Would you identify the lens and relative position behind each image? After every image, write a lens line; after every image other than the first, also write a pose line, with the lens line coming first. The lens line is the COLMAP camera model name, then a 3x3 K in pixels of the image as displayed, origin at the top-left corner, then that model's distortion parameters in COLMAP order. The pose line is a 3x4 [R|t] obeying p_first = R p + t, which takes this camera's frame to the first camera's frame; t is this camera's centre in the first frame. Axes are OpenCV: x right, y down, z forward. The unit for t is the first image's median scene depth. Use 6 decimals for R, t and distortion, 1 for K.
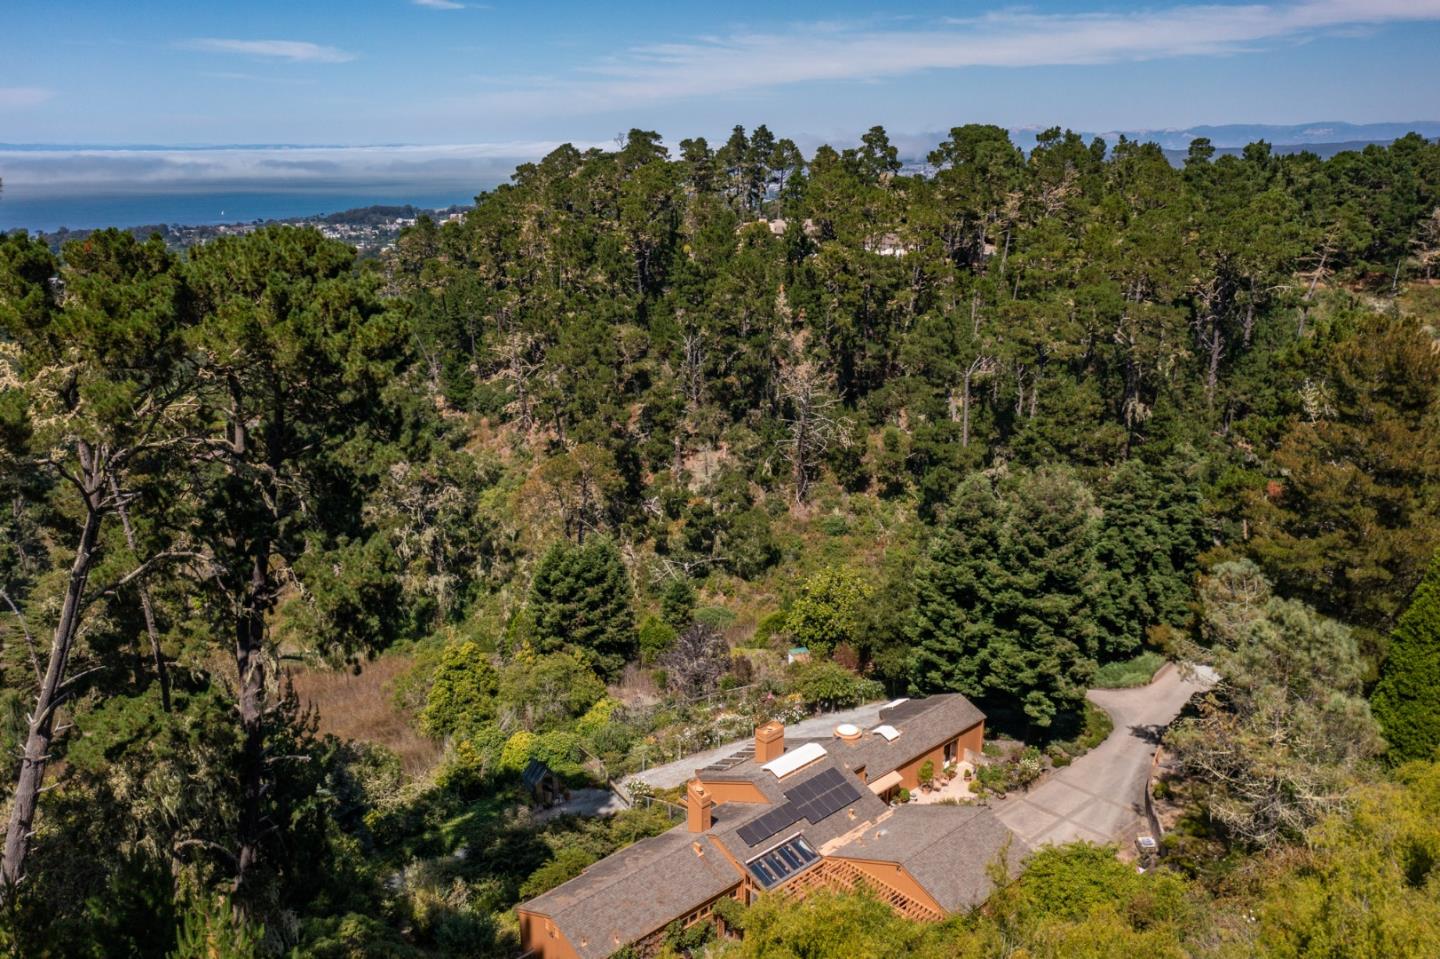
lens RADIAL K [[1136.5, 0, 720.0], [0, 1136.5, 479.5], [0, 0, 1]] dist [0.008372, -0.006791]
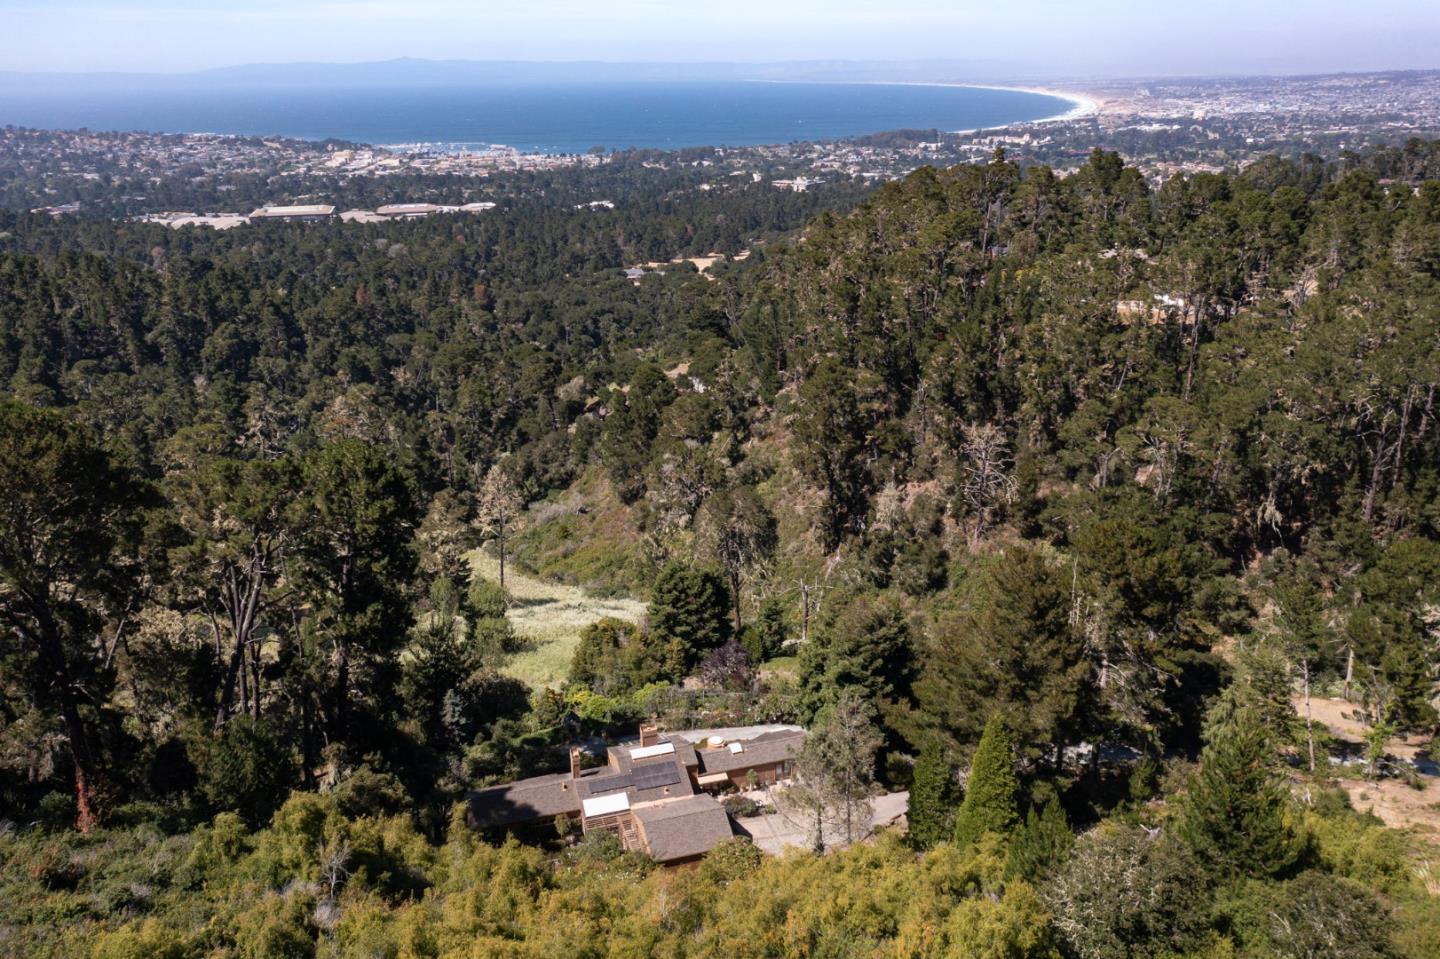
lens RADIAL K [[1136.5, 0, 720.0], [0, 1136.5, 479.5], [0, 0, 1]] dist [0.008372, -0.006791]
pose [[0.899098, 0.150433, -0.411088, 0.487138], [-0.121033, 0.987917, 0.096803, -0.199512], [0.420683, -0.037280, 0.906441, -0.284459]]
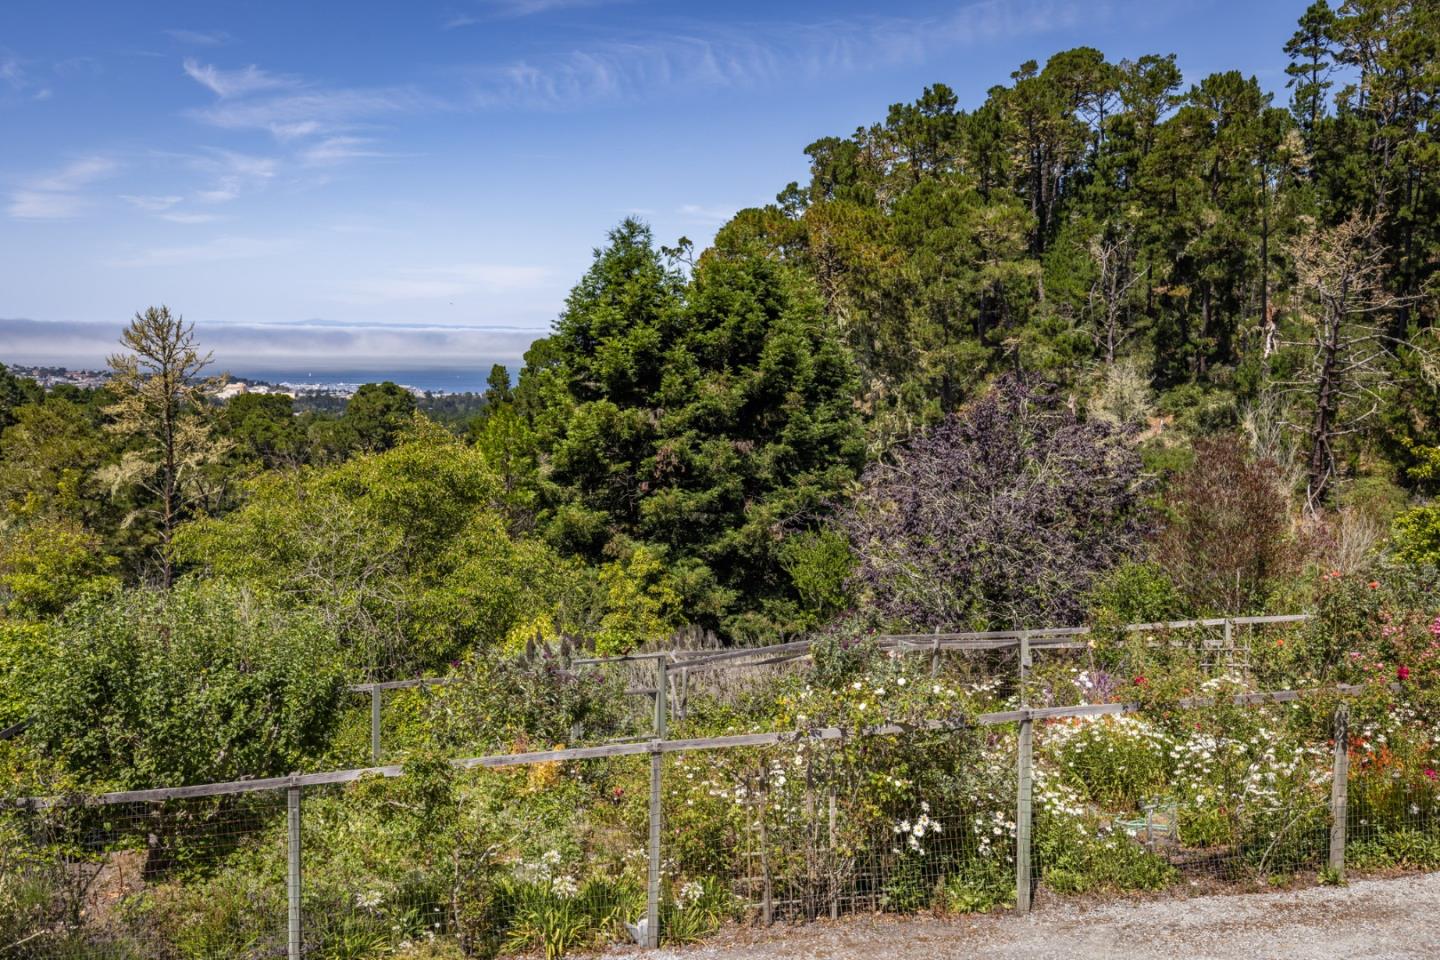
lens RADIAL K [[1136.5, 0, 720.0], [0, 1136.5, 480.0], [0, 0, 1]] dist [0.008372, -0.006791]
pose [[0.931087, 0.060129, -0.359808, 0.008882], [-0.118116, 0.982881, -0.141400, 0.171183], [0.345147, 0.174155, 0.922249, 0.702057]]
